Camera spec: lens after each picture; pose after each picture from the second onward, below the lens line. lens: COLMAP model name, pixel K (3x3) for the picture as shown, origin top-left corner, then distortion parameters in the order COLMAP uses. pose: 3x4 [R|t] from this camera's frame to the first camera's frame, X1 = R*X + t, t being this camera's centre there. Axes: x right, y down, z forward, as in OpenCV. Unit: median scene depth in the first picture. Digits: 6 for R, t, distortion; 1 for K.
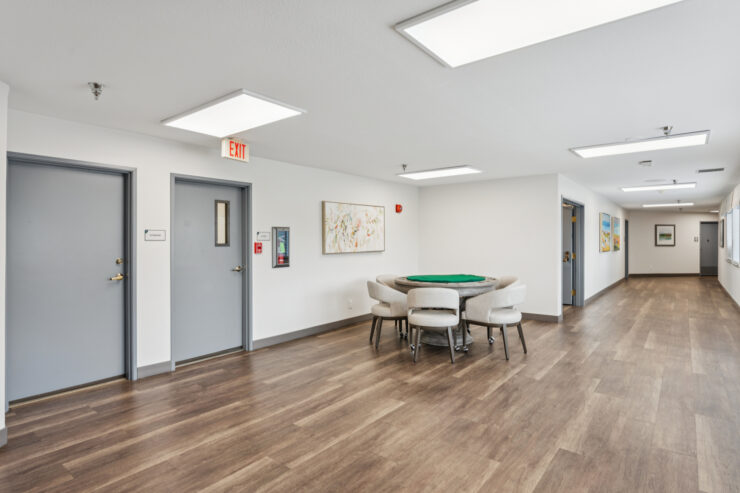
lens RADIAL K [[391.8, 0, 370.0], [0, 391.8, 246.5], [0, 0, 1]] dist [0.002788, 0.001816]
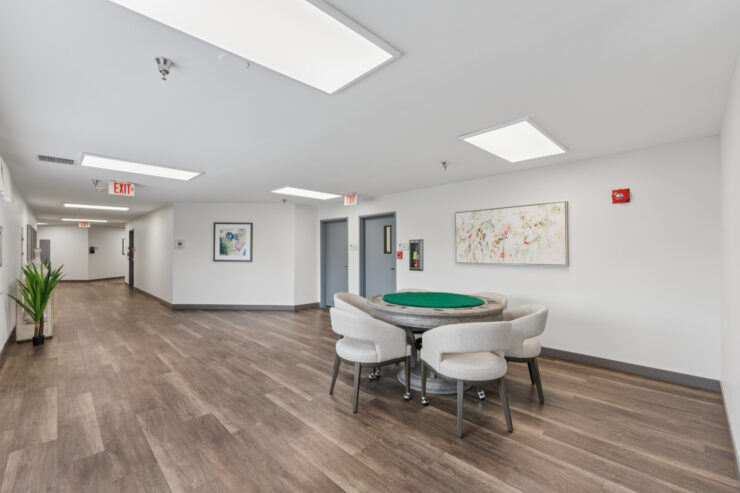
lens RADIAL K [[326.0, 0, 370.0], [0, 326.0, 246.5], [0, 0, 1]] dist [-0.000839, -0.000414]
pose [[-0.125862, -0.010288, -0.991994, 0.912114], [-0.016326, 0.999832, -0.008298, -0.016025], [0.991913, 0.015151, -0.126009, 1.033124]]
